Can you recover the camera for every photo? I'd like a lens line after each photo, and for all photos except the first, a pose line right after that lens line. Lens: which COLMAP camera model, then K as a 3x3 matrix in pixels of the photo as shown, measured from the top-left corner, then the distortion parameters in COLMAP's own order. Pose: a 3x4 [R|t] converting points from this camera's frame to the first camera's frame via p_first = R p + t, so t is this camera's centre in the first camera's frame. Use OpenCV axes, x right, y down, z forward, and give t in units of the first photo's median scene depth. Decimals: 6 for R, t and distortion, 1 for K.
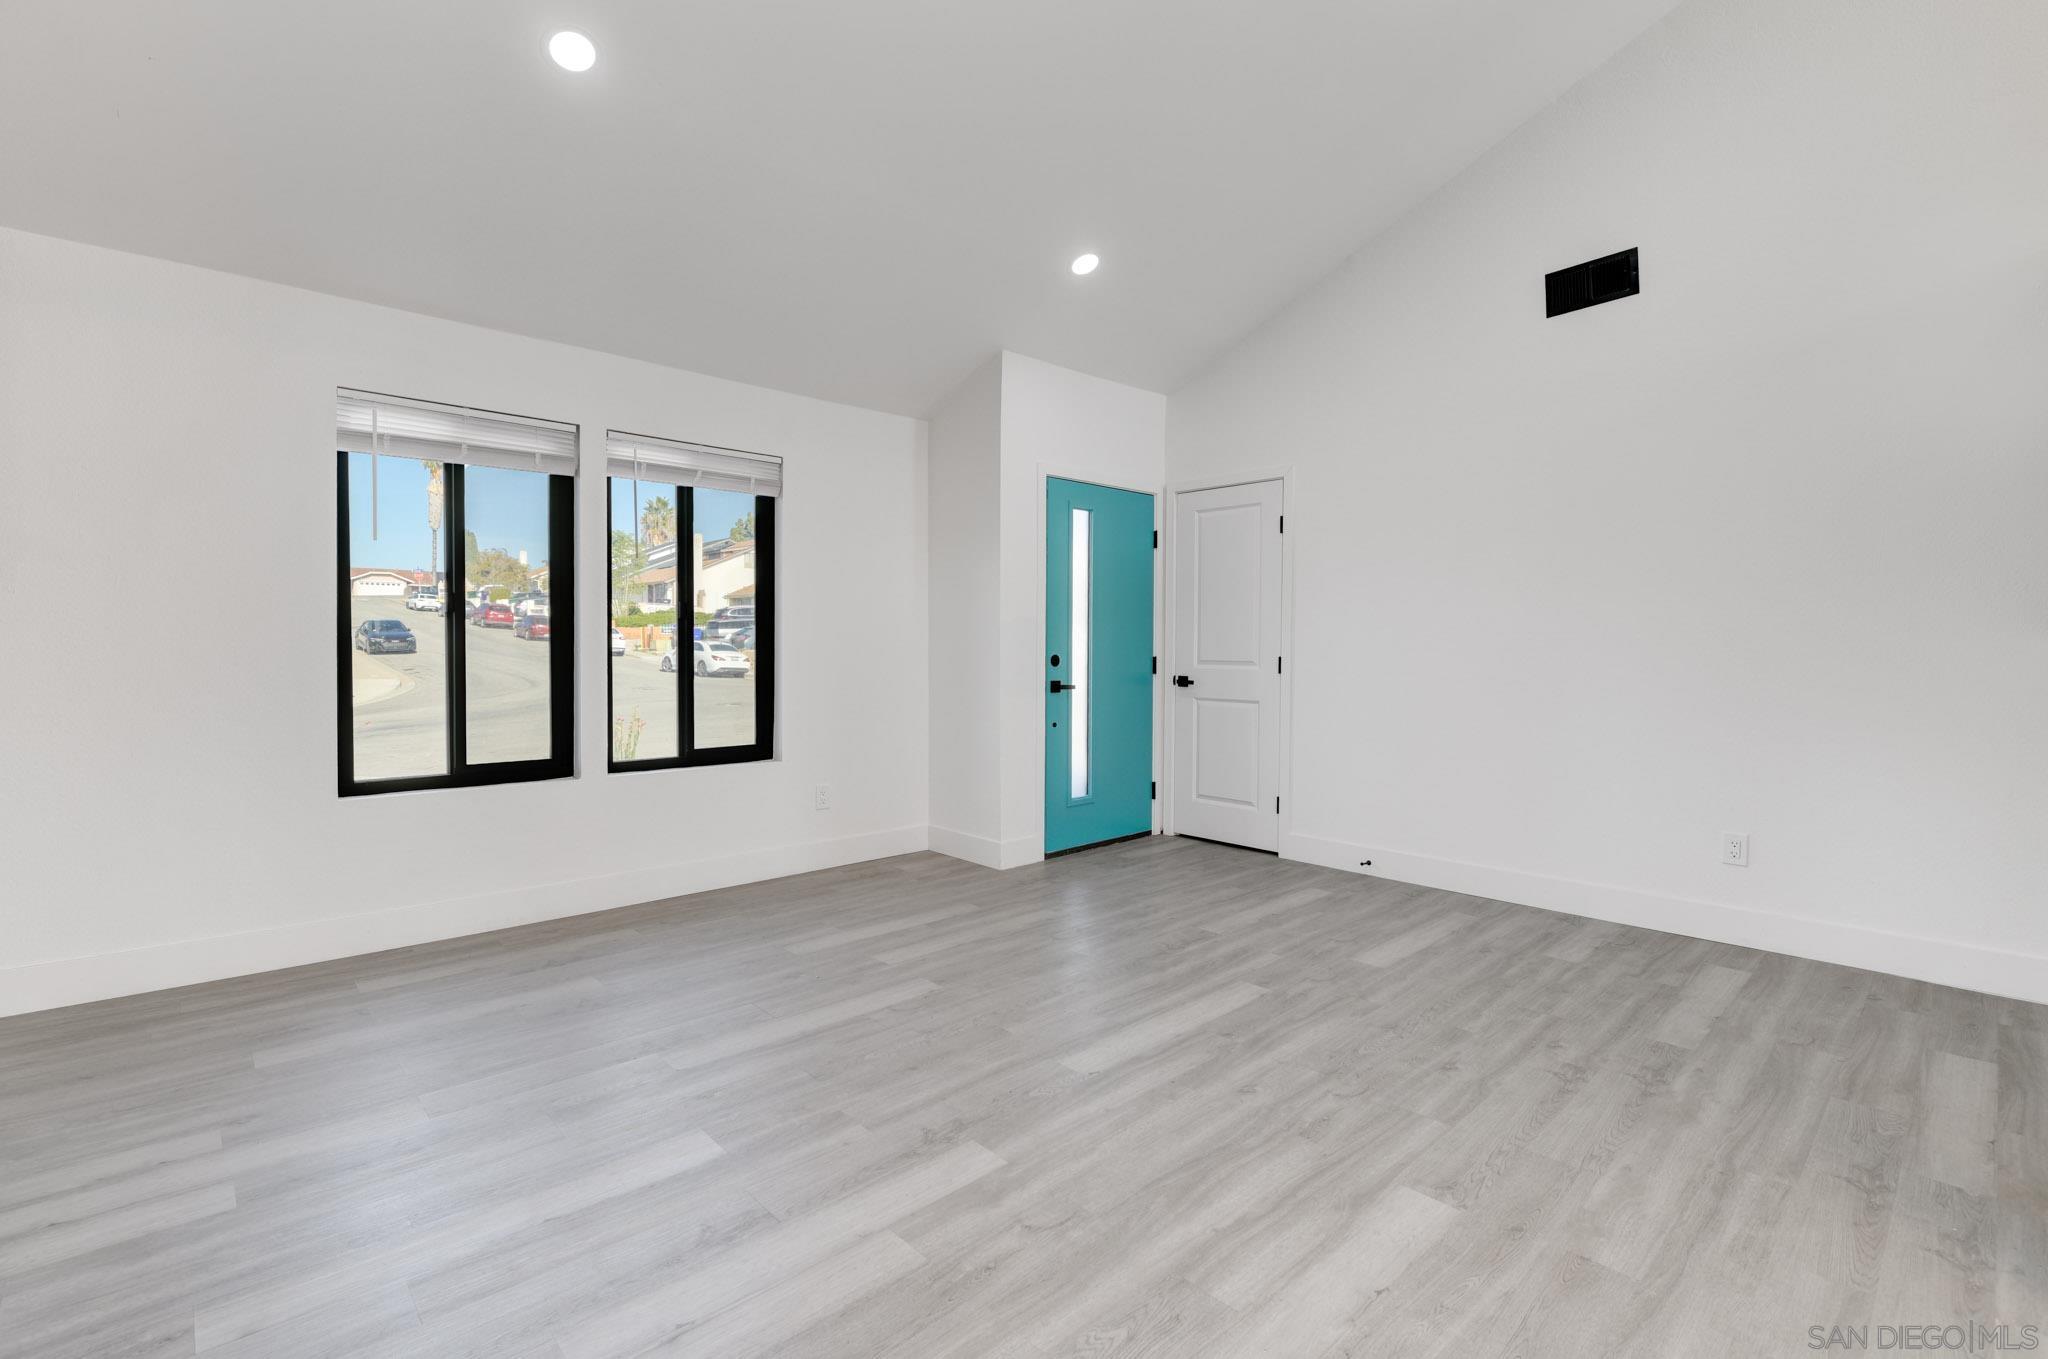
lens RADIAL K [[920.6, 0, 1001.7], [0, 920.6, 665.0], [0, 0, 1]] dist [0.001027, -0.005084]
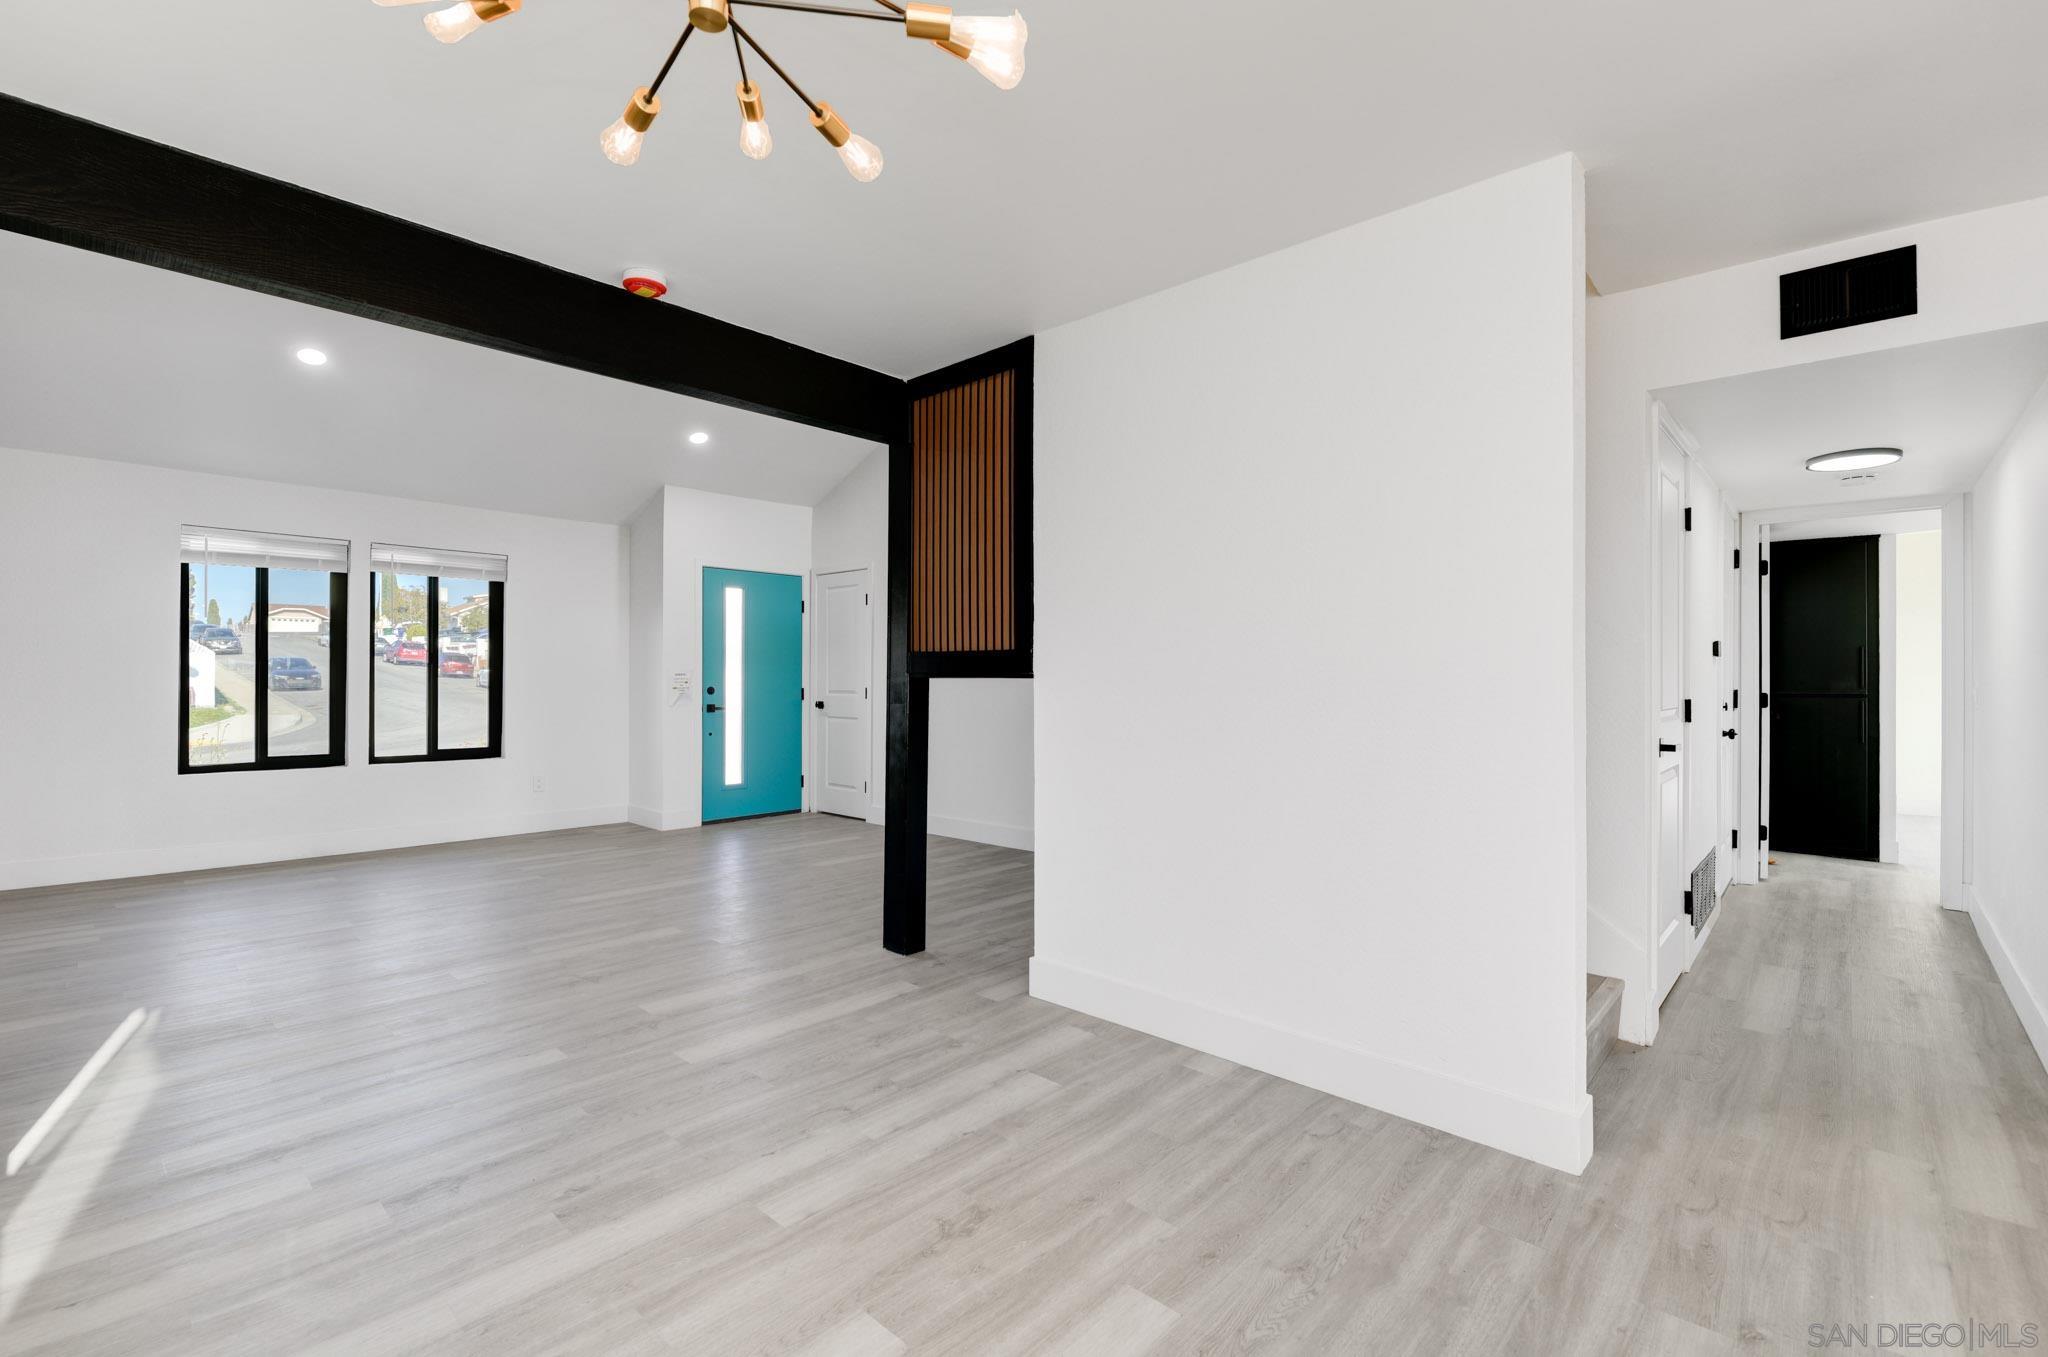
lens RADIAL K [[879.5, 0, 1024.0], [0, 879.5, 678.5], [0, 0, 1]] dist [-0.024982, 0.000136]
pose [[0.994207, -0.002414, 0.107454, 0.582219], [0.004979, 0.999709, -0.023613, 0.016425], [-0.107366, 0.024011, 0.993930, -0.649981]]
